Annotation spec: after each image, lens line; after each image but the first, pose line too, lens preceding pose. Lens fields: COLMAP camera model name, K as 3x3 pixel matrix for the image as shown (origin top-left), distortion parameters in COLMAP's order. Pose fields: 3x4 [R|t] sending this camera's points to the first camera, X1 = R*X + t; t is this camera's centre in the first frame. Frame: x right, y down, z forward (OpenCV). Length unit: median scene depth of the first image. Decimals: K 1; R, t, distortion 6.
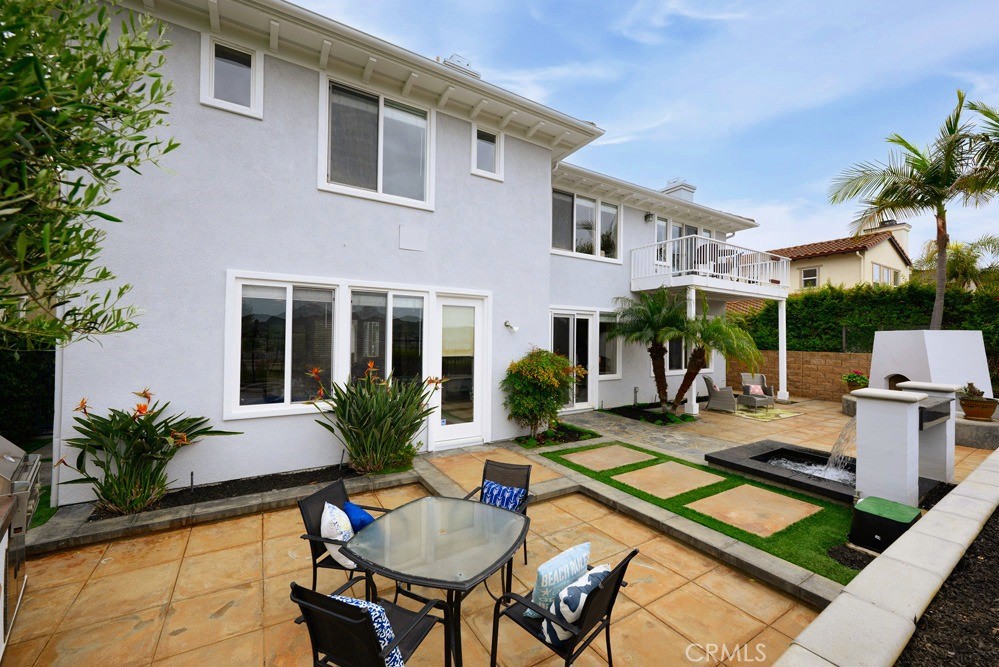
lens RADIAL K [[390.8, 0, 499.5], [0, 390.8, 333.5], [0, 0, 1]] dist [-0.001153, -0.000066]
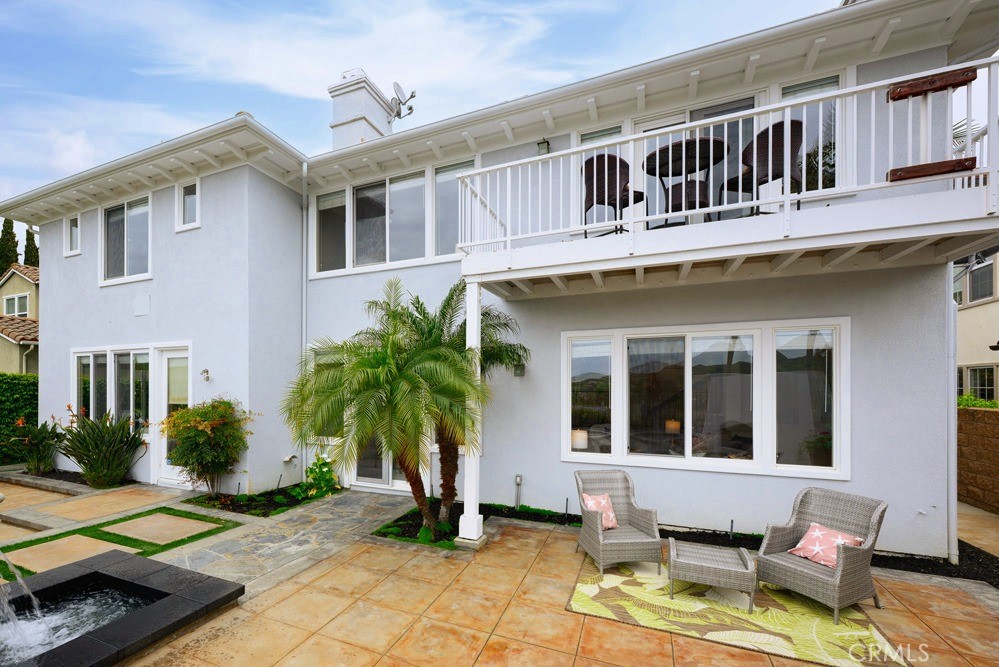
lens RADIAL K [[412.7, 0, 499.2], [0, 412.7, 389.5], [0, 0, 1]] dist [-0.000267, 0.000051]
pose [[0.585442, -0.009881, -0.810654, 1.354393], [0.015944, 0.999873, -0.000673, 0.033721], [0.810557, -0.012531, 0.585525, 1.051309]]
